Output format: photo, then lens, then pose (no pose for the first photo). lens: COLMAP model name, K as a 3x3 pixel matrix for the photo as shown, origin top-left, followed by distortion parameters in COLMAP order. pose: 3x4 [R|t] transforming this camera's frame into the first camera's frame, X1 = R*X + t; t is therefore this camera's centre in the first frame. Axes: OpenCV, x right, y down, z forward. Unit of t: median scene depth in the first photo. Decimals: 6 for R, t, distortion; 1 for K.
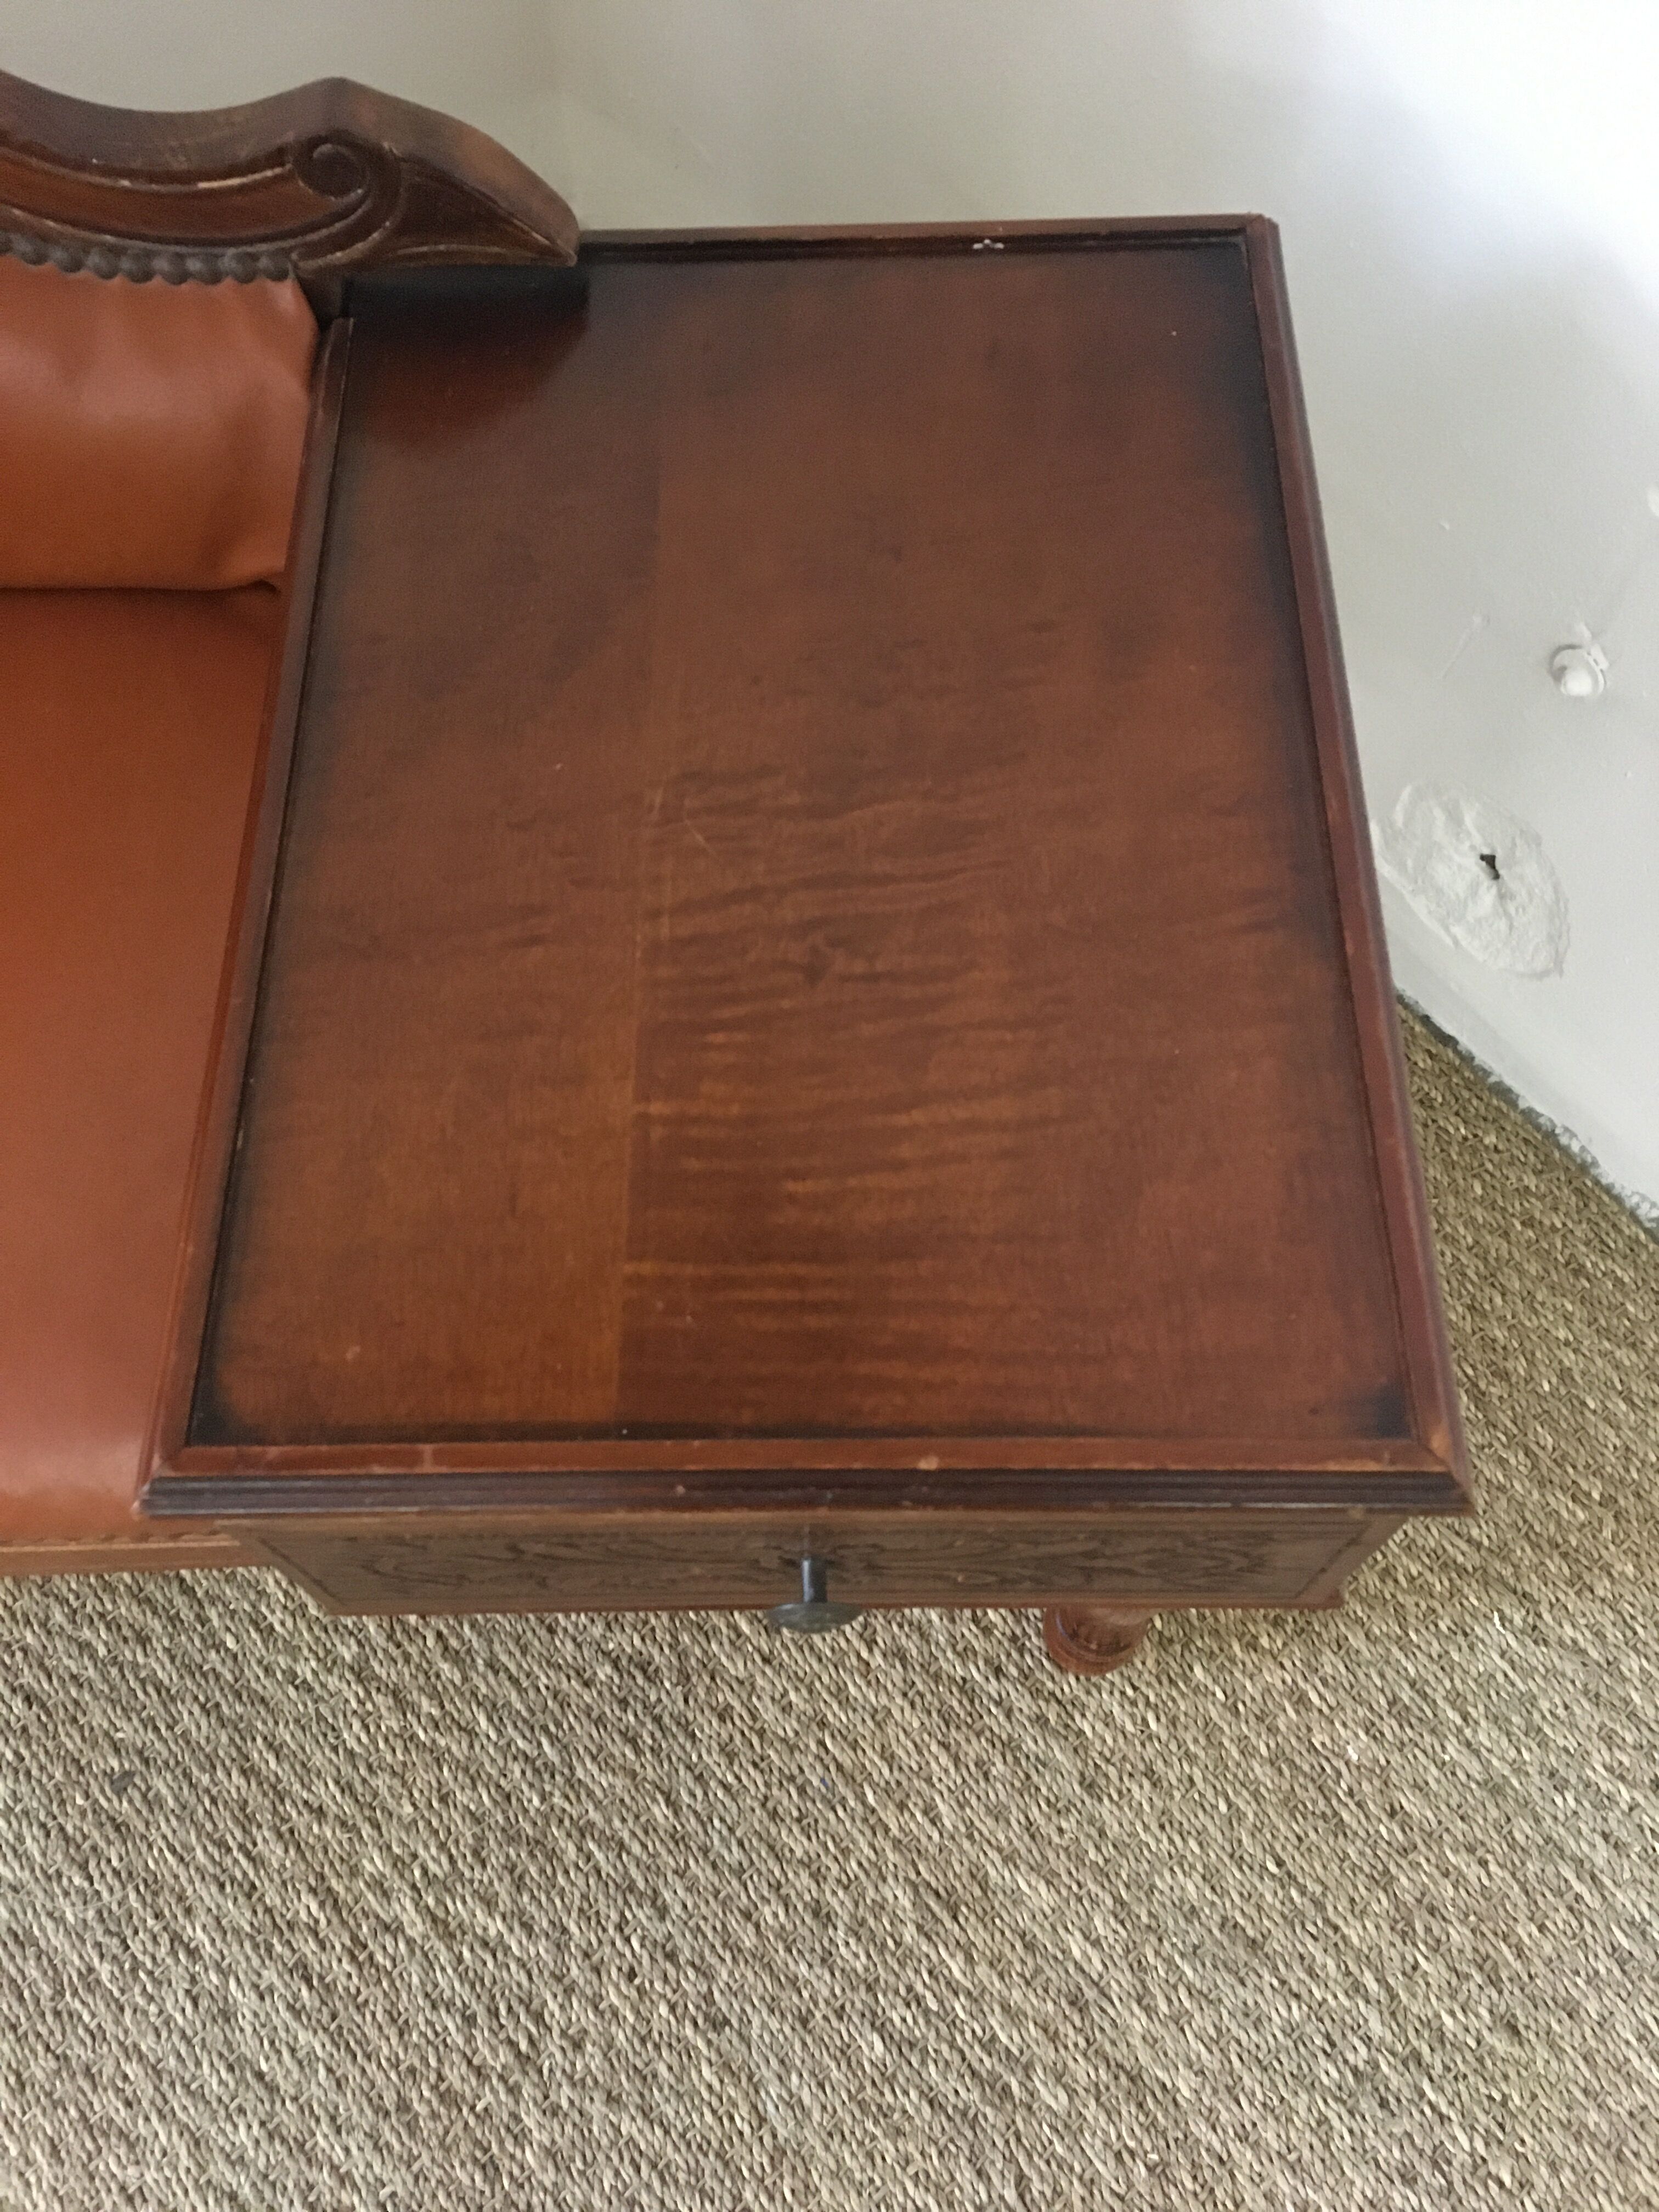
lens RADIAL K [[1857.1, 0, 829.2], [0, 1857.1, 1098.3], [0, 0, 1]] dist [0.106734, -0.189292]
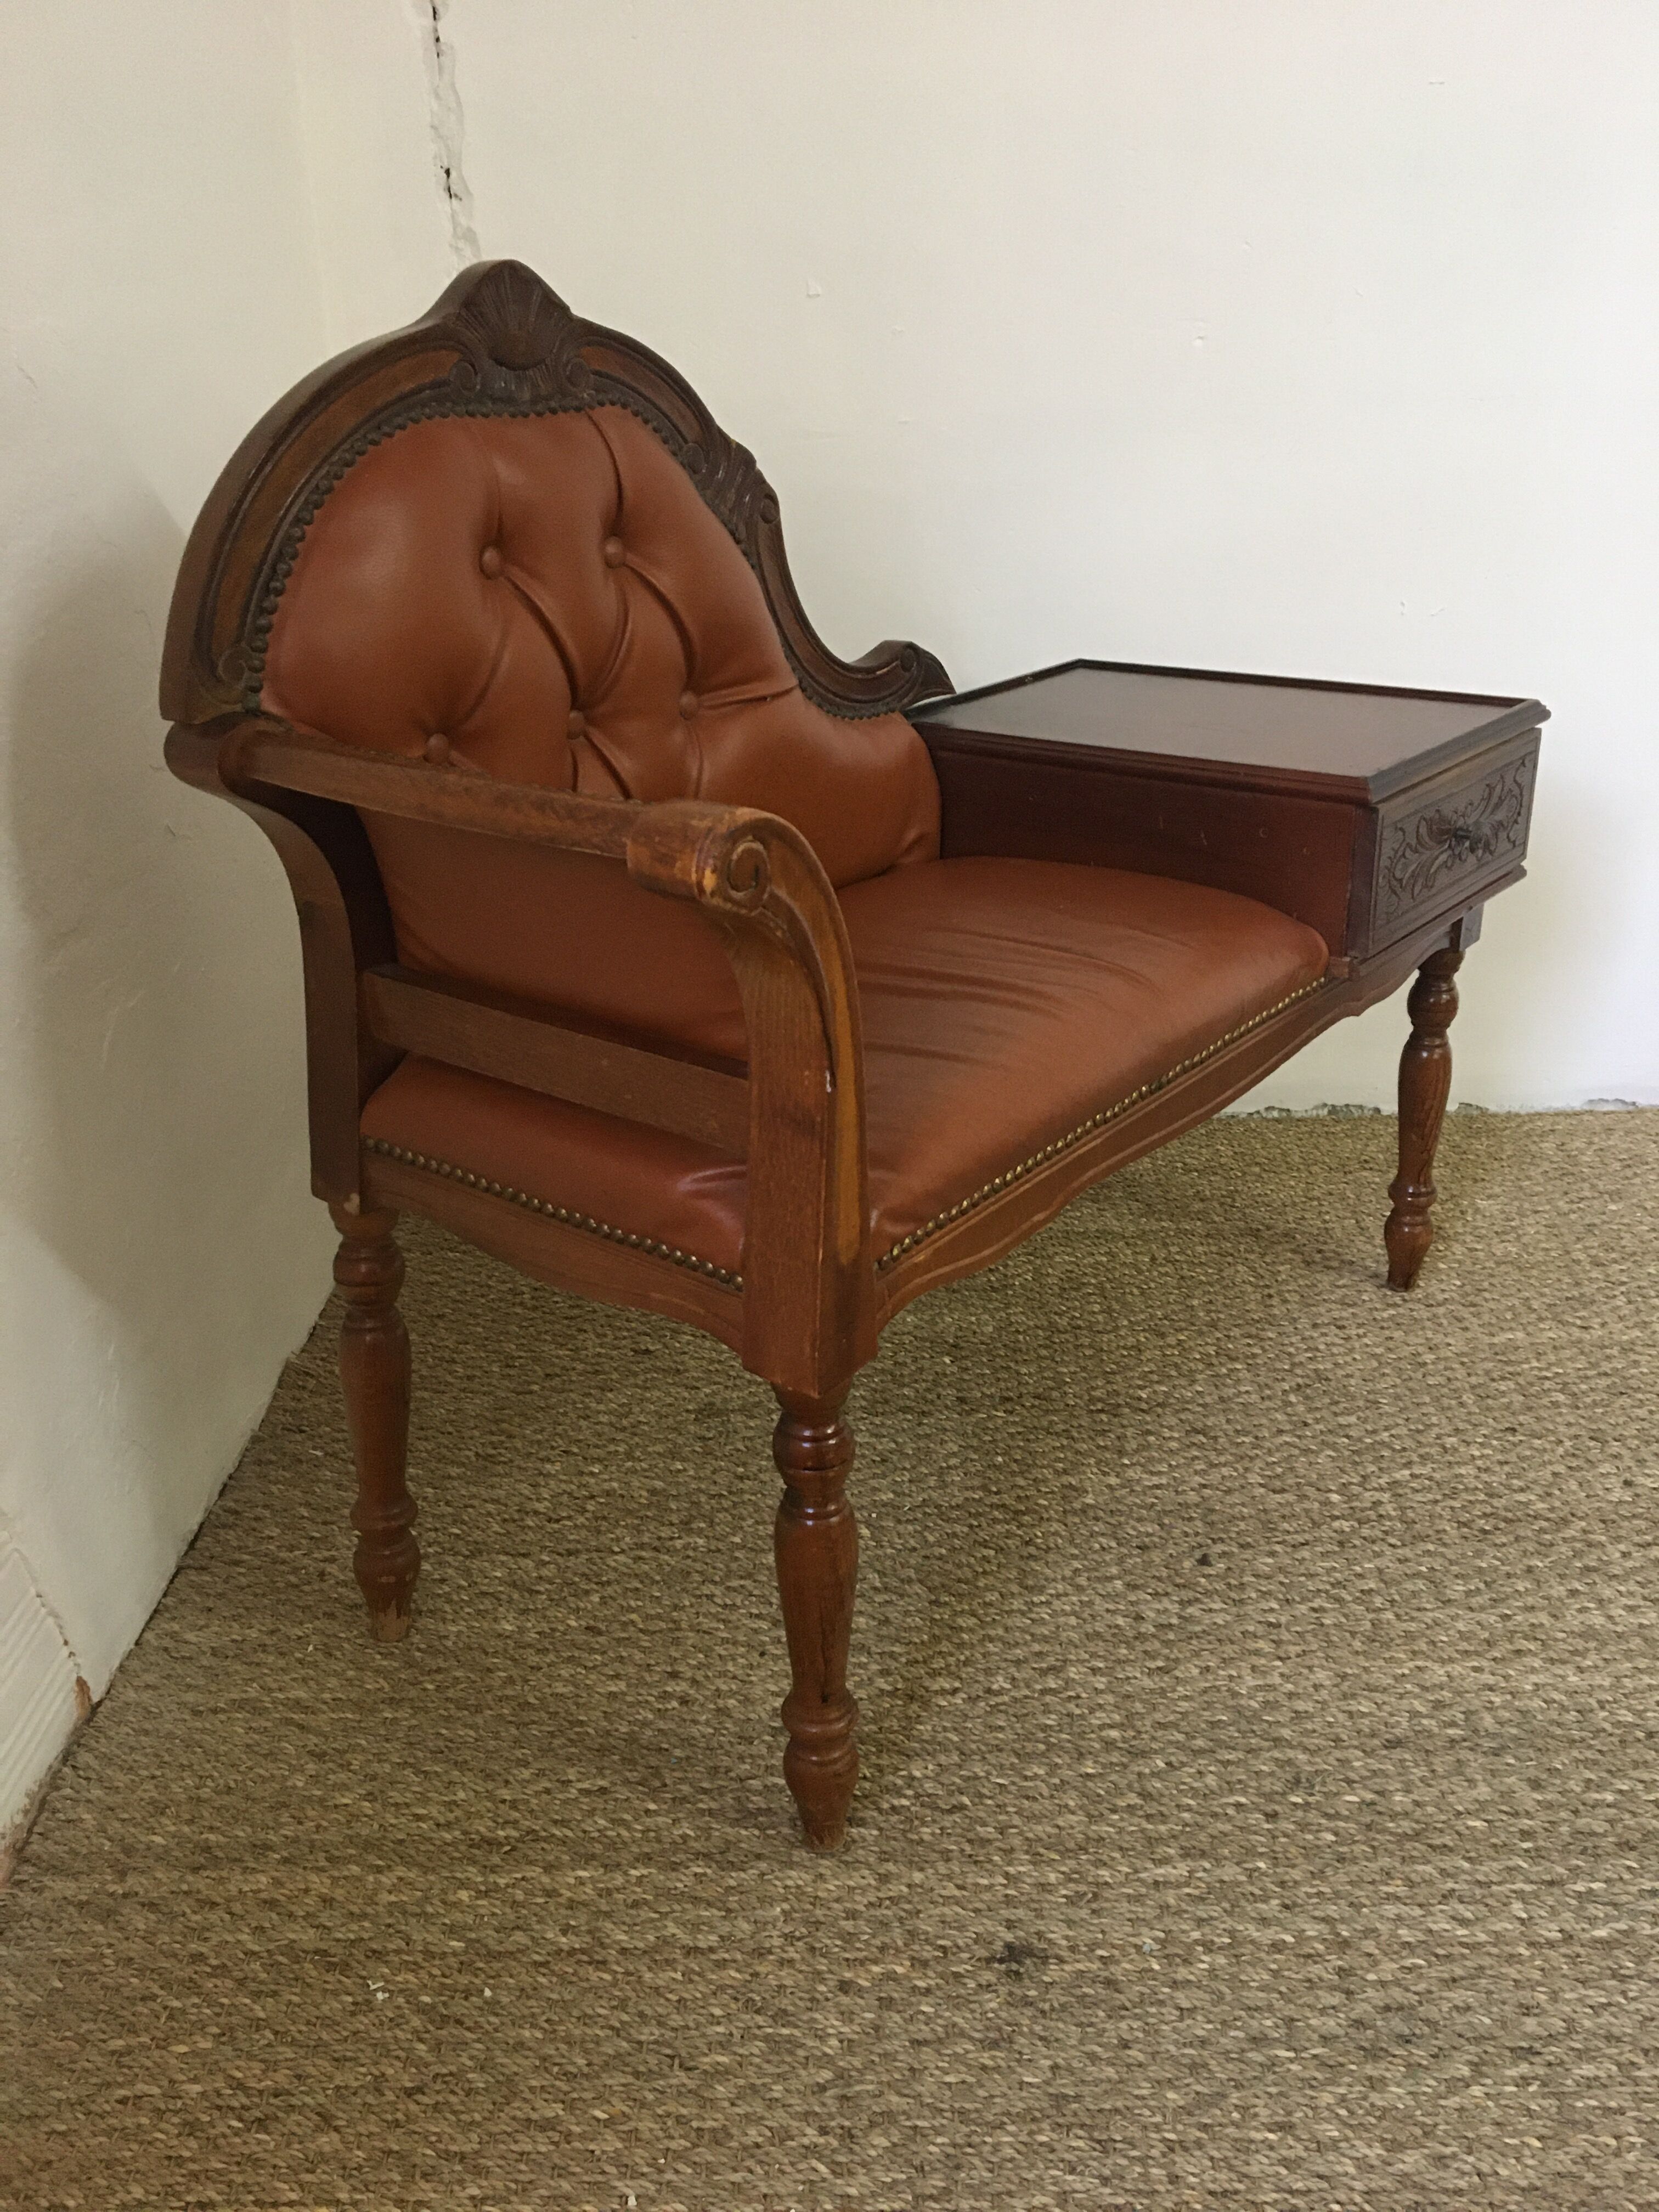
lens RADIAL K [[1857.1, 0, 829.2], [0, 1857.1, 1098.3], [0, 0, 1]] dist [0.106734, -0.189292]
pose [[0.667717, -0.293560, 0.684088, -1.428538], [0.683579, 0.605650, -0.407319, 0.527903], [-0.294745, 0.739602, 0.605074, -0.043825]]
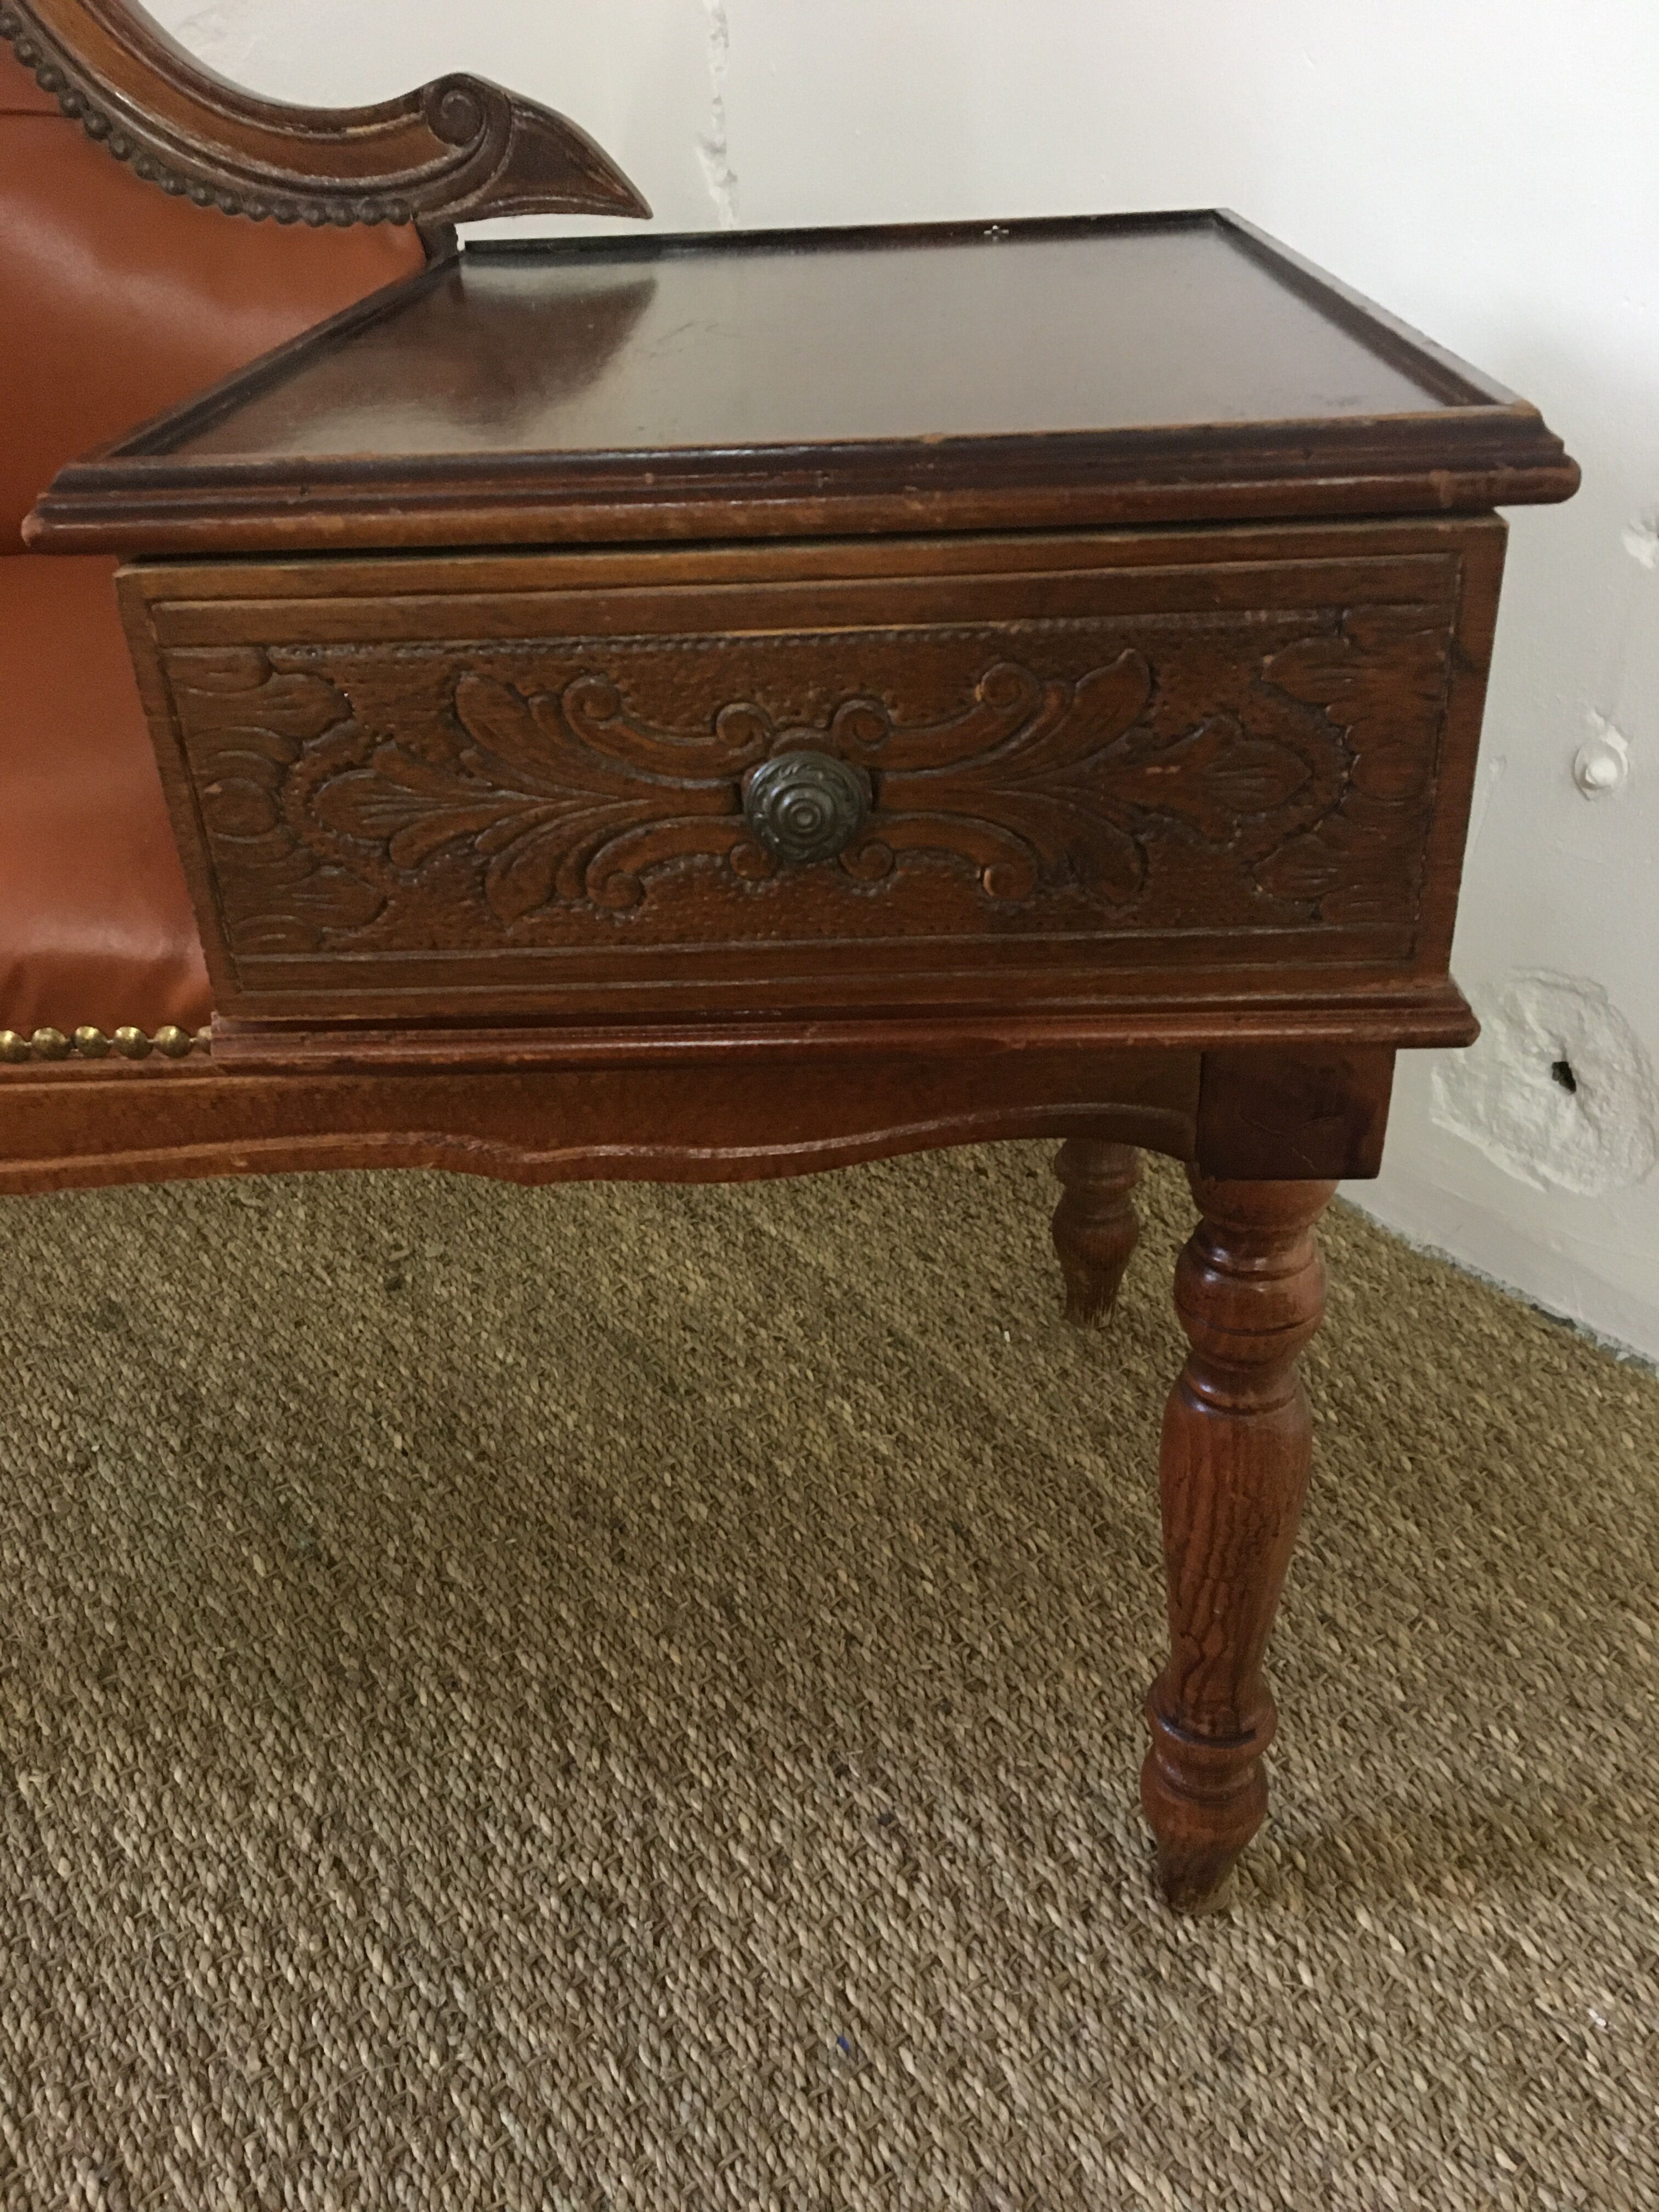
lens RADIAL K [[1885.3, 0, 829.5], [0, 1885.3, 1106.0], [0, 0, 1]] dist [0.039749, -0.052244]
pose [[0.999153, 0.001351, -0.041133, 0.020770], [-0.024023, 0.830671, -0.556246, 0.464268], [0.033416, 0.556763, 0.829999, 0.212926]]
